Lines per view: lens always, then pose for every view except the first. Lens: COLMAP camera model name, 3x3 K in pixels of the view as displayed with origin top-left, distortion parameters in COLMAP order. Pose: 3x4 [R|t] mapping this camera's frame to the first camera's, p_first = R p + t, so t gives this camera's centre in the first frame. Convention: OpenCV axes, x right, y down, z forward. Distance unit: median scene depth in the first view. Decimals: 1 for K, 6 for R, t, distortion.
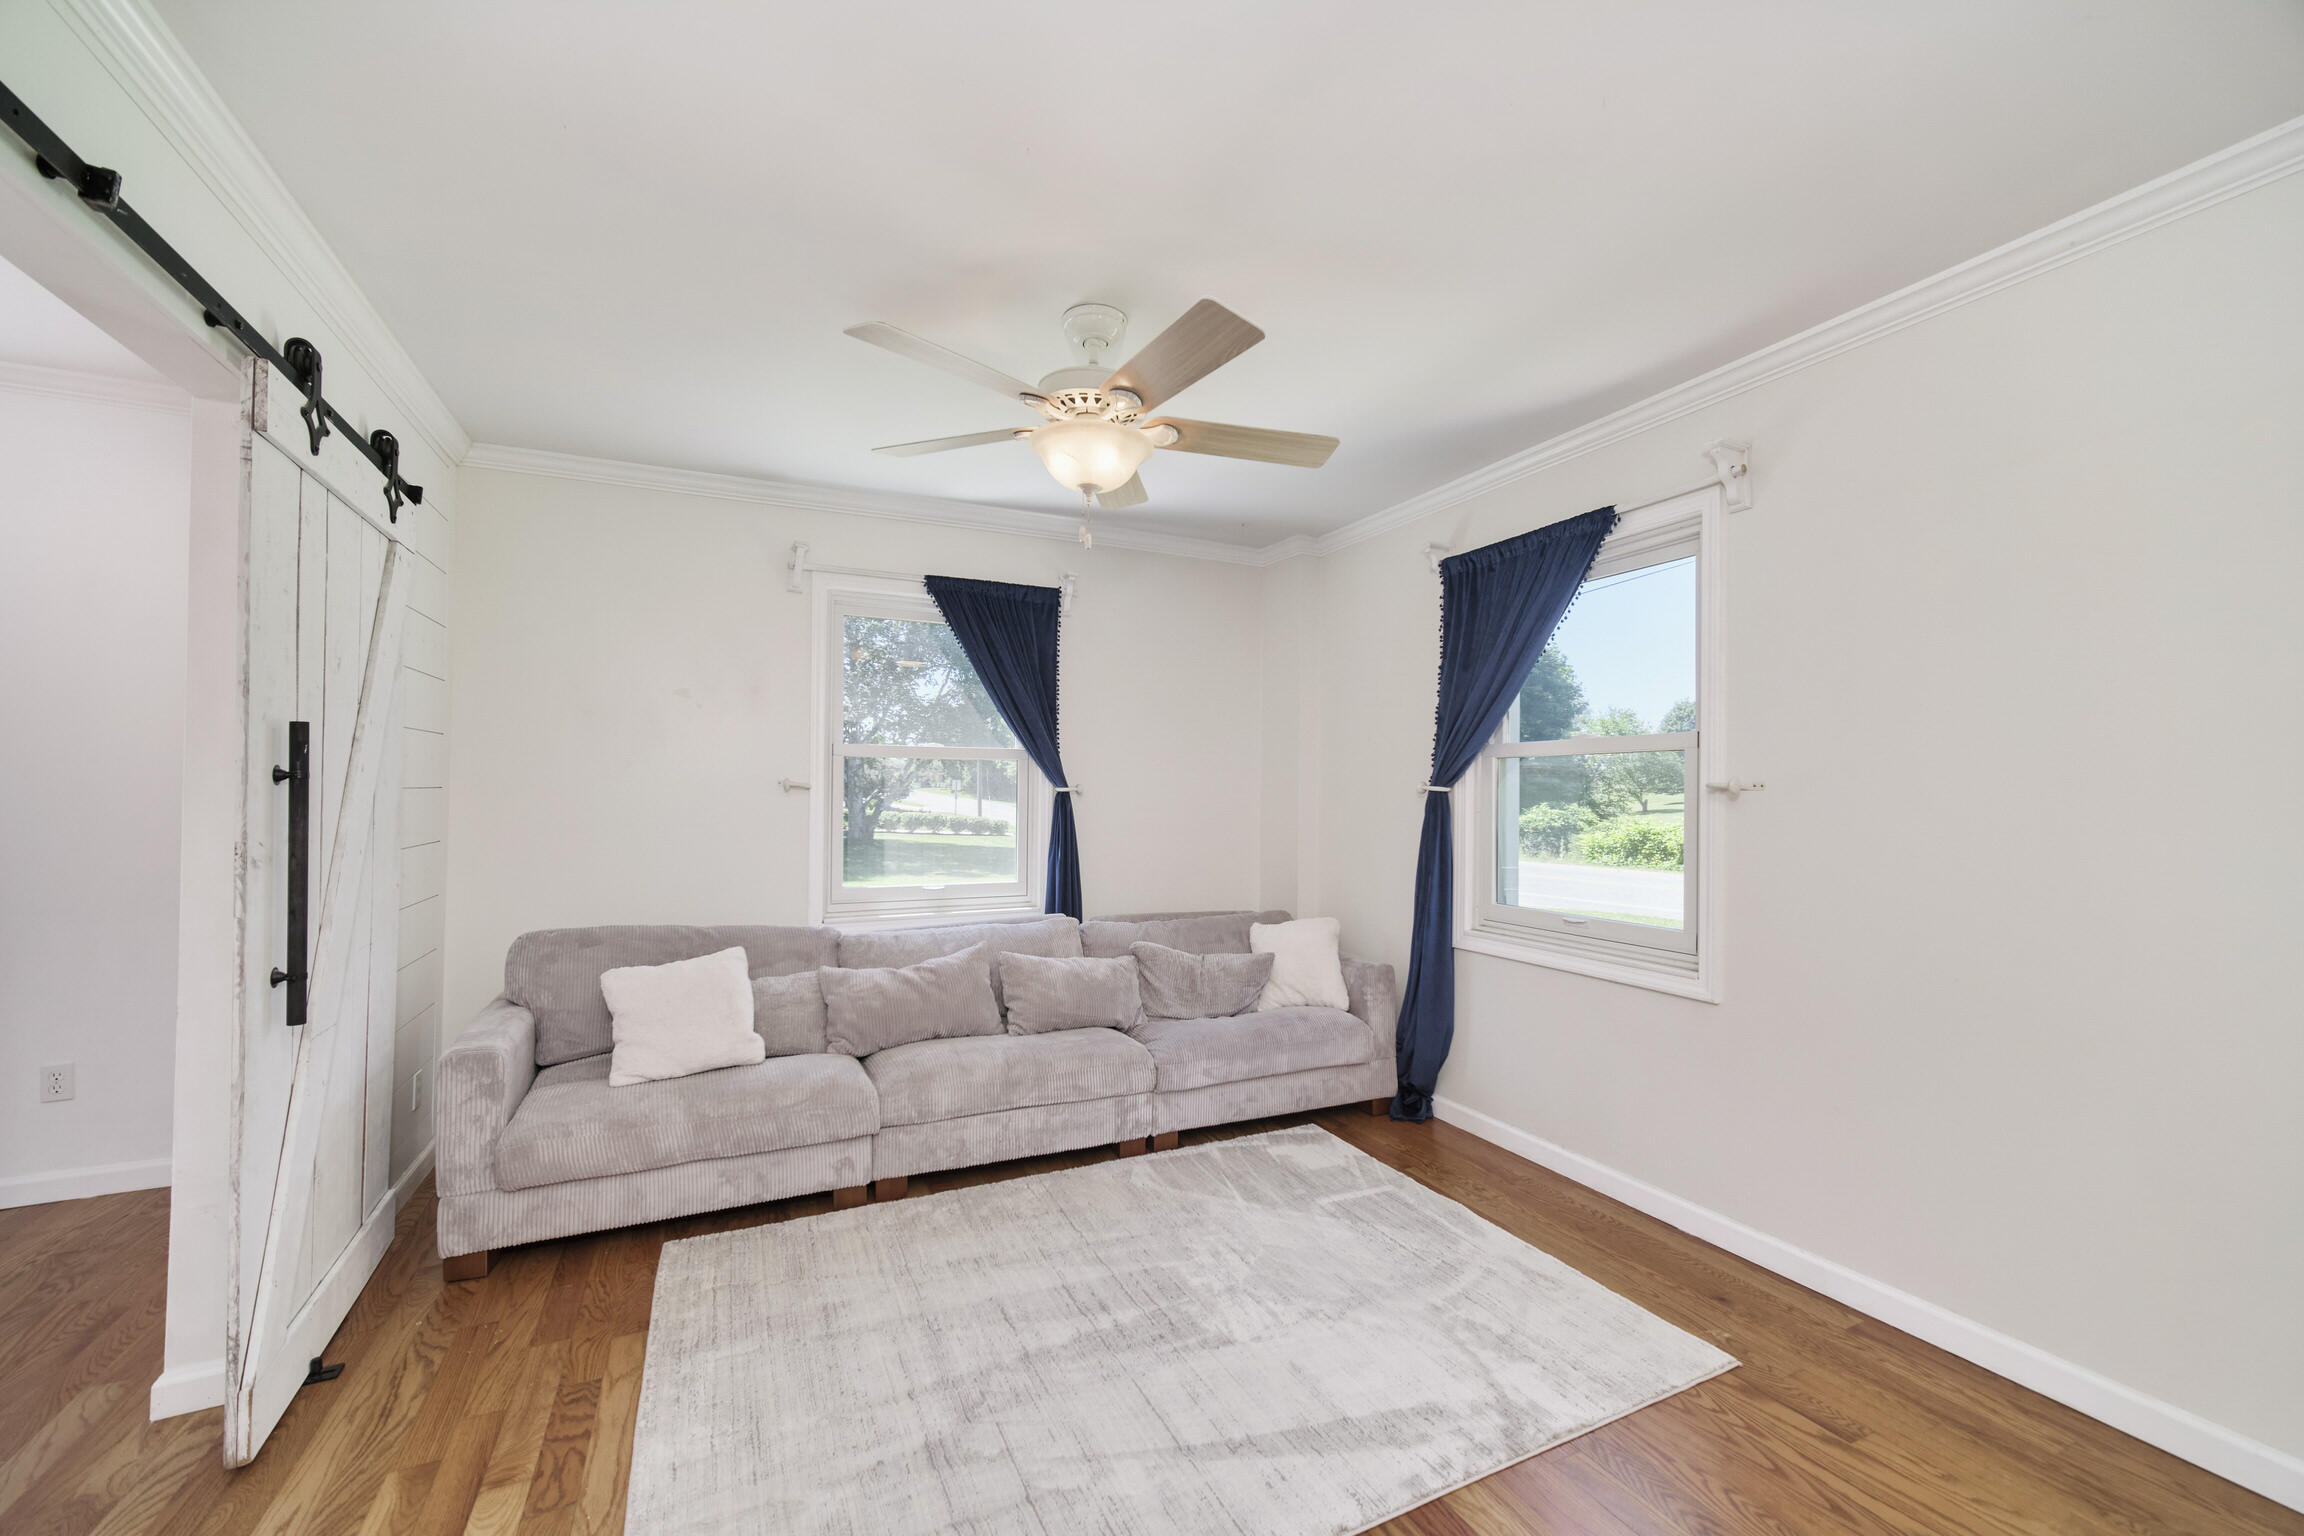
lens RADIAL K [[929.1, 0, 1169.5], [0, 929.1, 799.8], [0, 0, 1]] dist [0.009391, 0.000606]
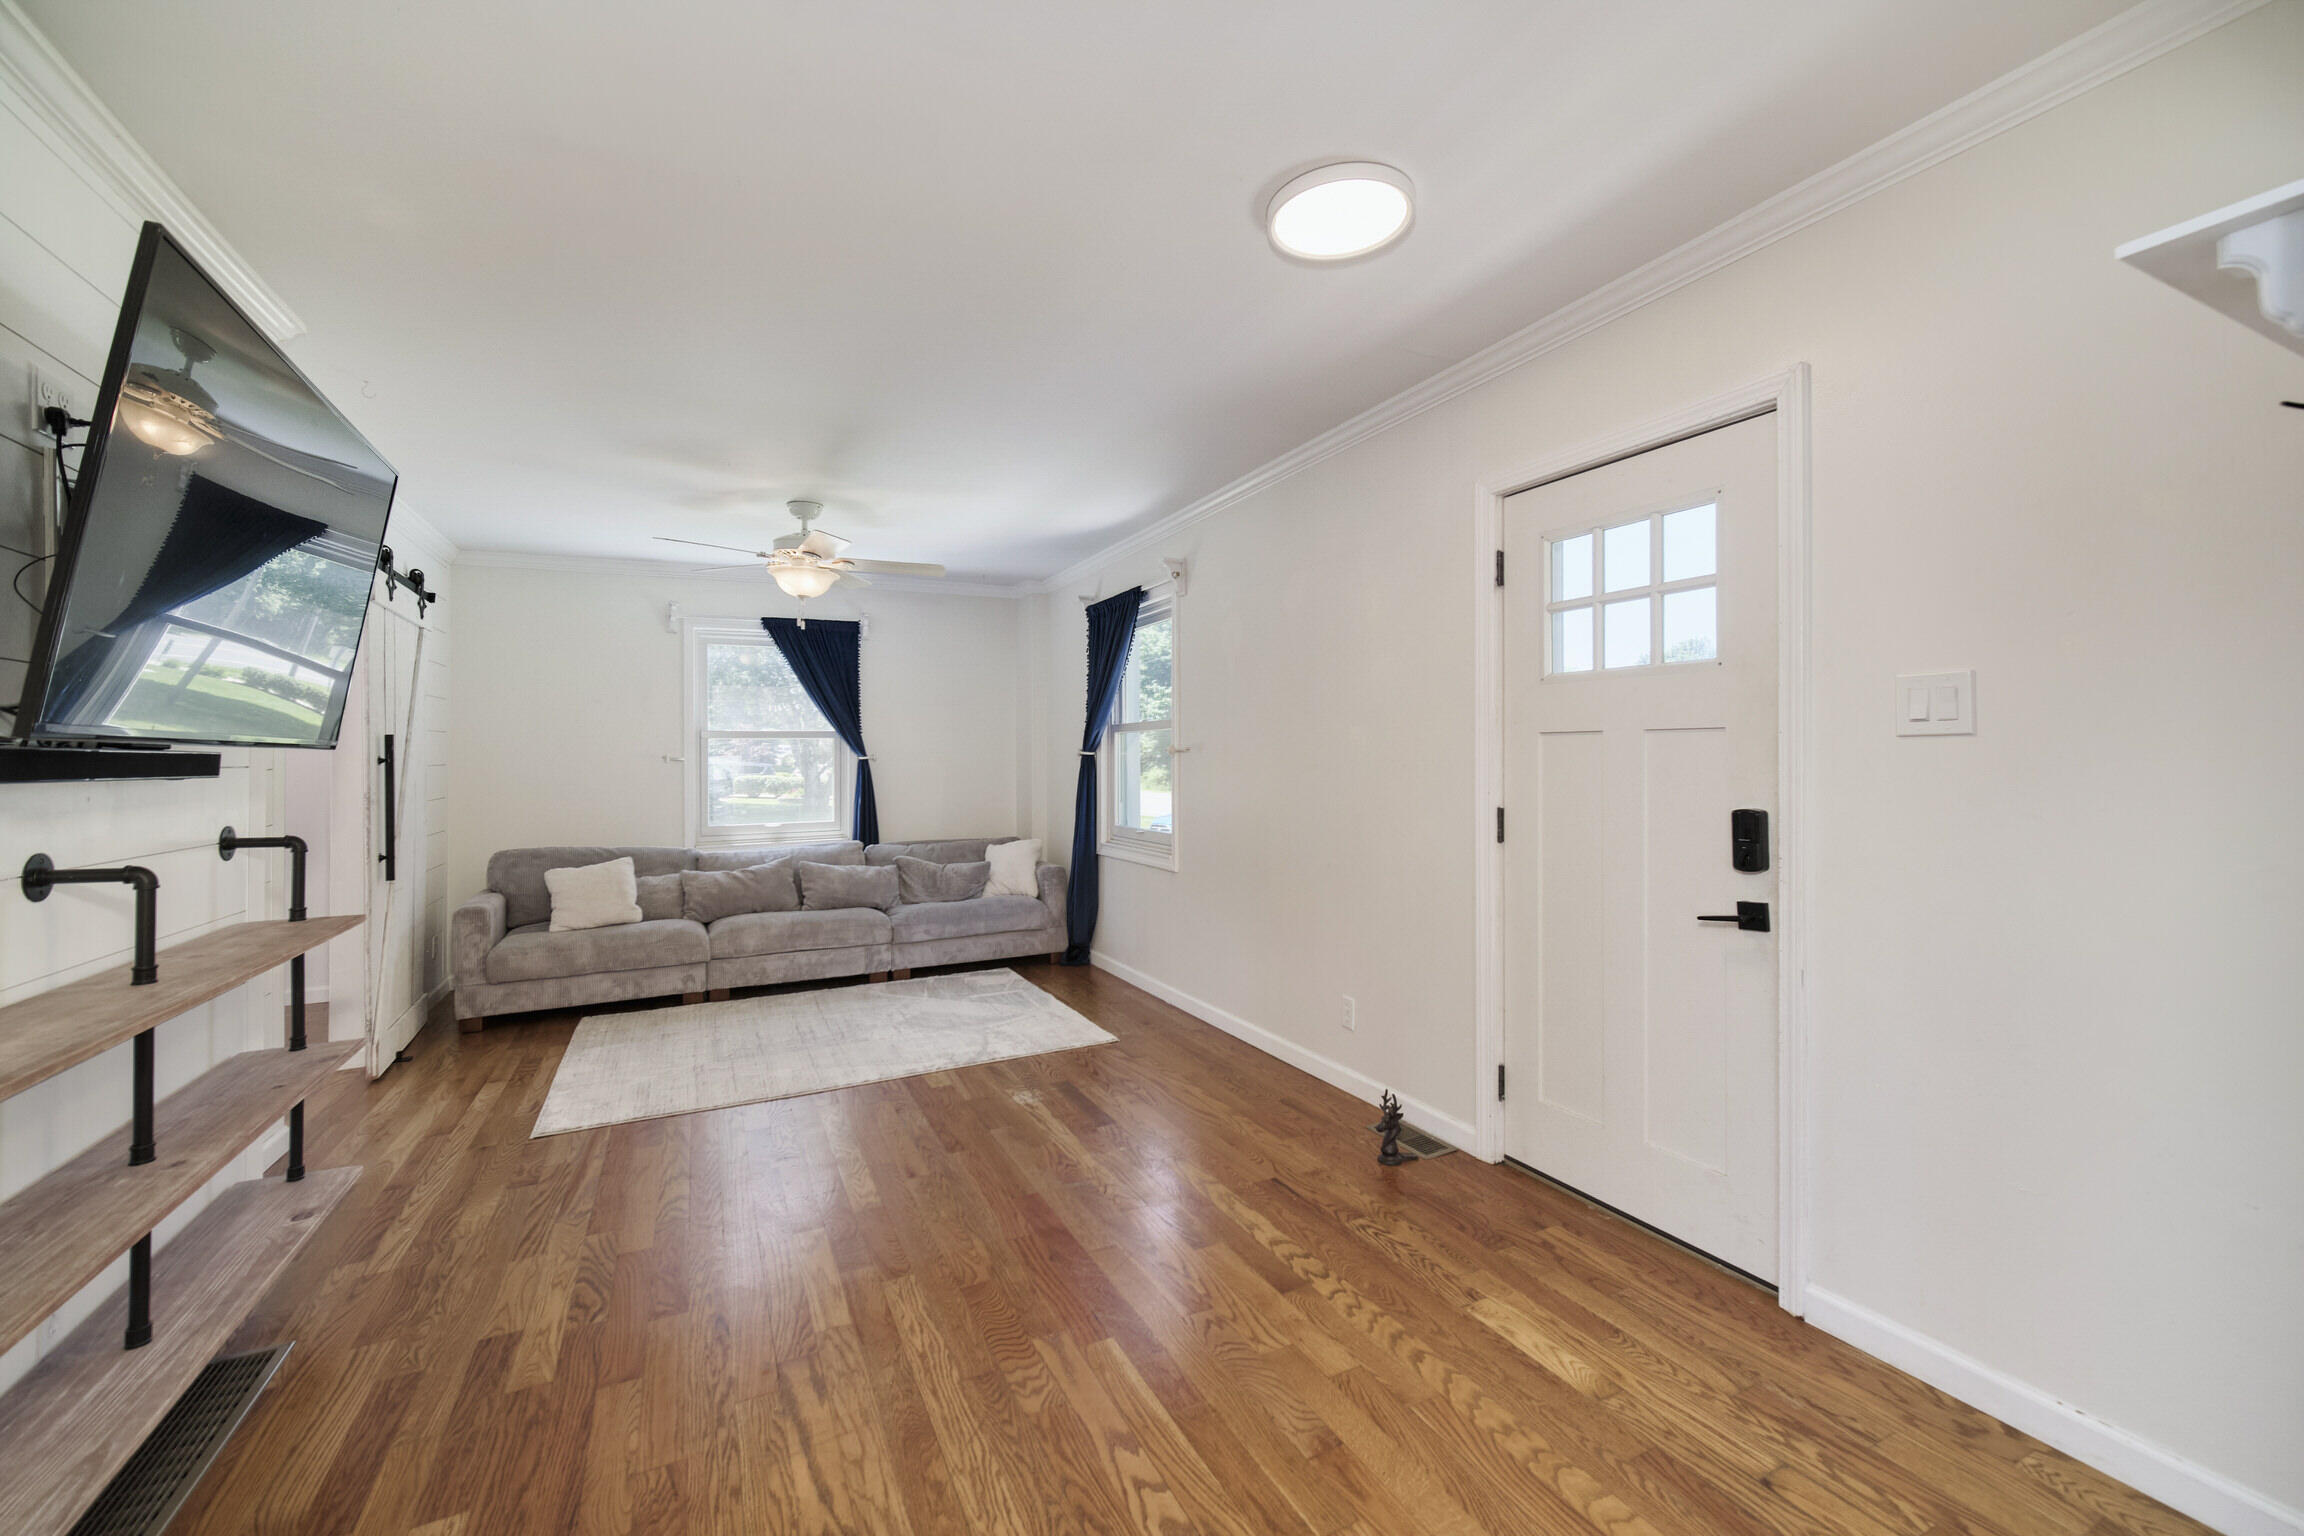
lens RADIAL K [[929.1, 0, 1152.4], [0, 929.1, 758.7], [0, 0, 1]] dist [0.009391, 0.000606]
pose [[0.999738, -0.019761, 0.011526, 0.448615], [0.019806, 0.999797, -0.003799, 0.006815], [-0.011449, 0.004026, 0.999926, -0.663965]]
